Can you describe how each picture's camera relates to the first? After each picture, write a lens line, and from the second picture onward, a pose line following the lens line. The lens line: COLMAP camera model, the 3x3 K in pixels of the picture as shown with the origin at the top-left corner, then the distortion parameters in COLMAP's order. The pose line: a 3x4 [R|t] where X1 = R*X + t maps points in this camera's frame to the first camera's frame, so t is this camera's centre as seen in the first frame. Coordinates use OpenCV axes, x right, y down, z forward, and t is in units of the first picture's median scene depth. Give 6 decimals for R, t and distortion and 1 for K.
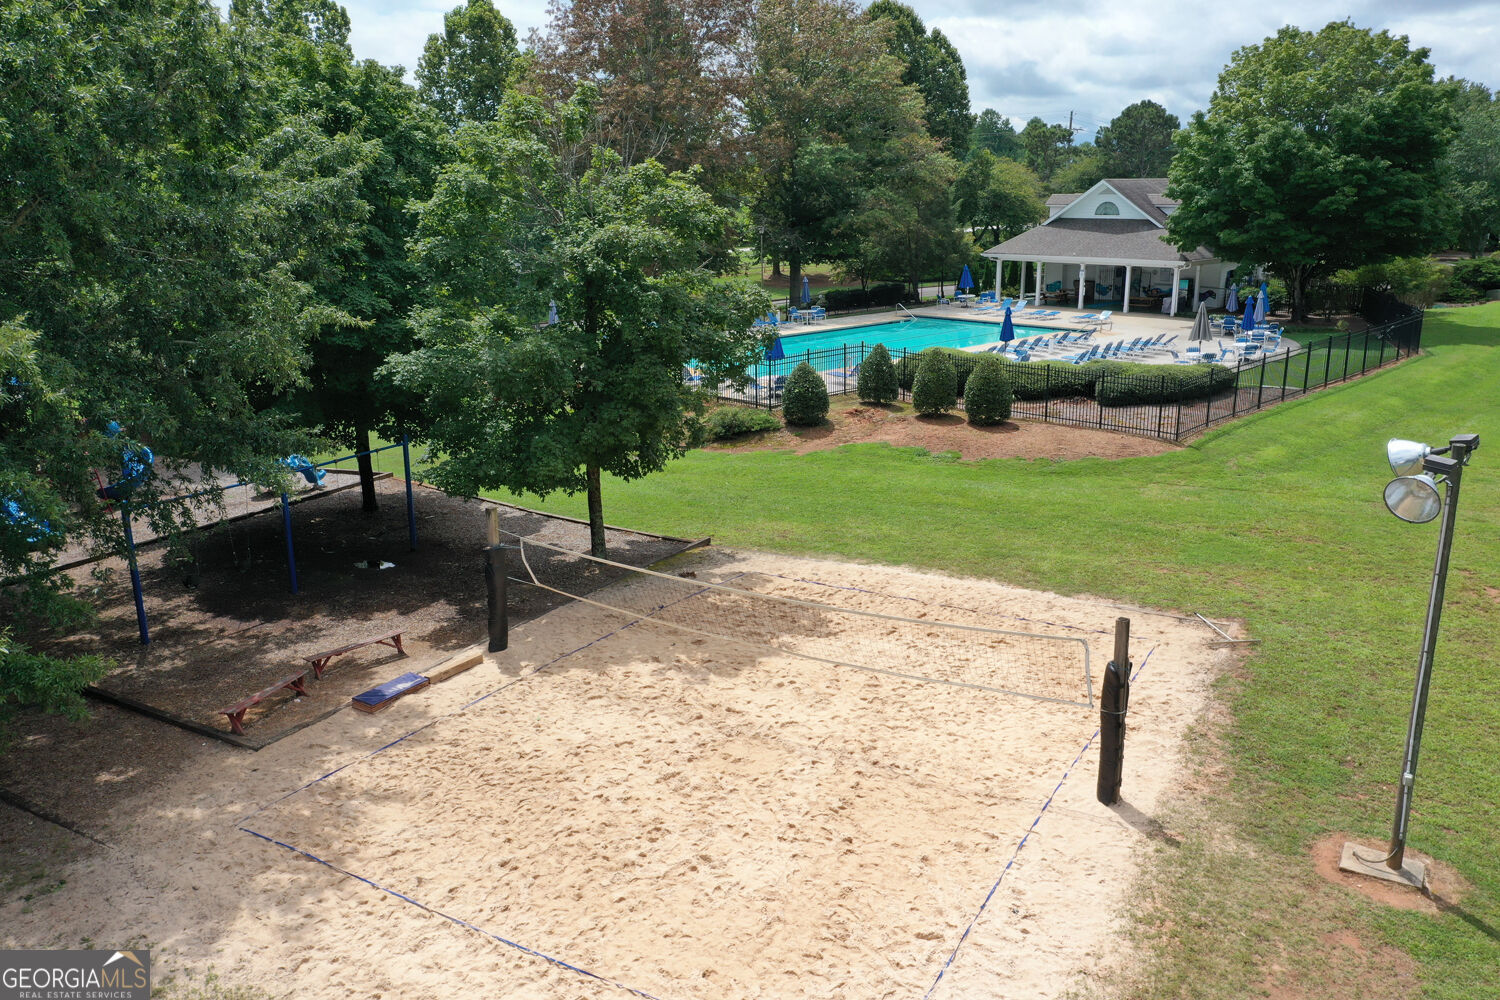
lens RADIAL K [[1208.1, 0, 754.1], [0, 1208.1, 499.2], [0, 0, 1]] dist [0.013470, 0.009089]
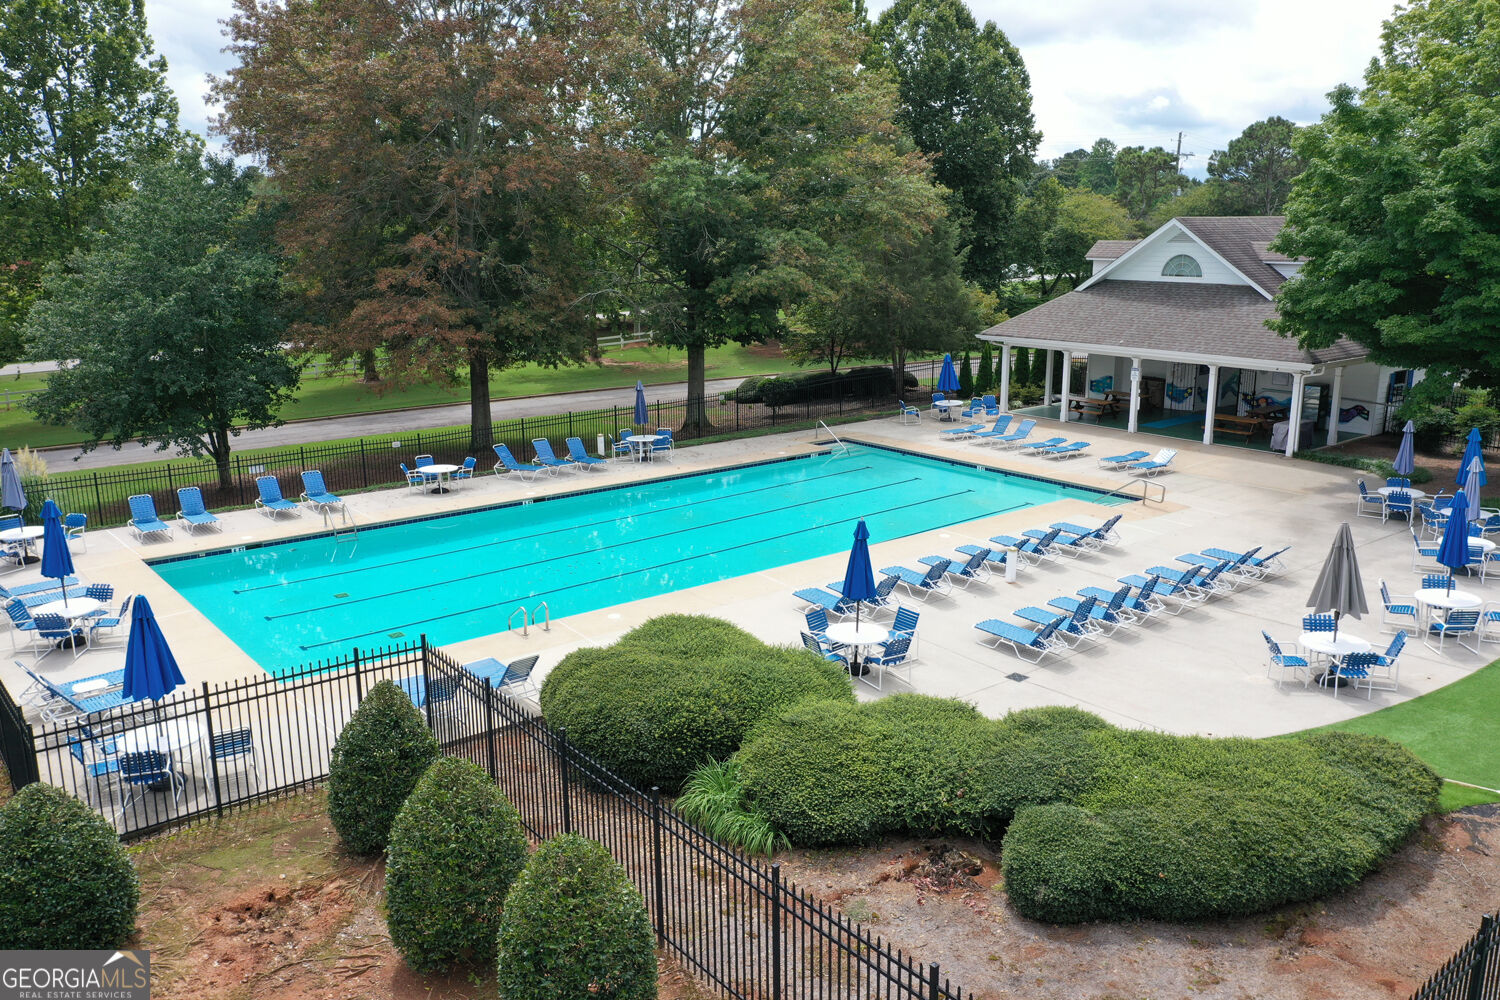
lens RADIAL K [[1208.1, 0, 756.2], [0, 1208.1, 497.4], [0, 0, 1]] dist [0.013470, 0.009089]
pose [[0.994992, 0.024809, -0.096826, 0.155871], [-0.027634, 0.999228, -0.027937, -0.112067], [0.096058, 0.030473, 0.994909, 0.420954]]
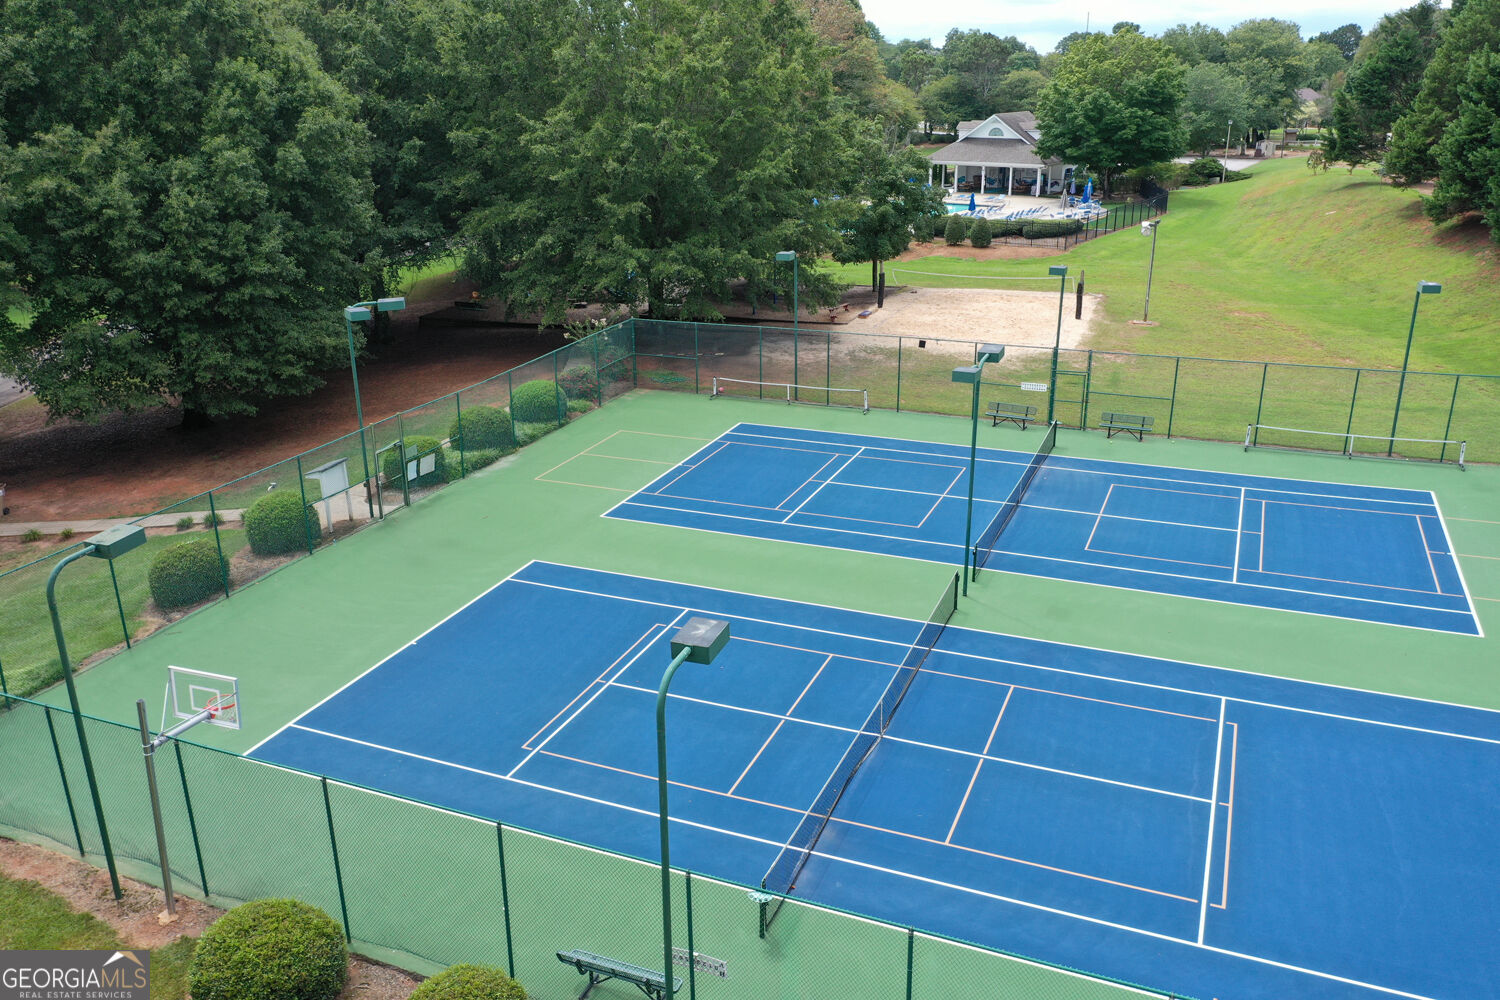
lens RADIAL K [[1208.1, 0, 743.6], [0, 1208.1, 500.1], [0, 0, 1]] dist [0.013470, 0.009089]
pose [[0.988598, -0.052869, 0.140995, -0.344495], [0.040181, 0.995006, 0.091368, 0.107821], [-0.145122, -0.084661, 0.985785, -0.697898]]
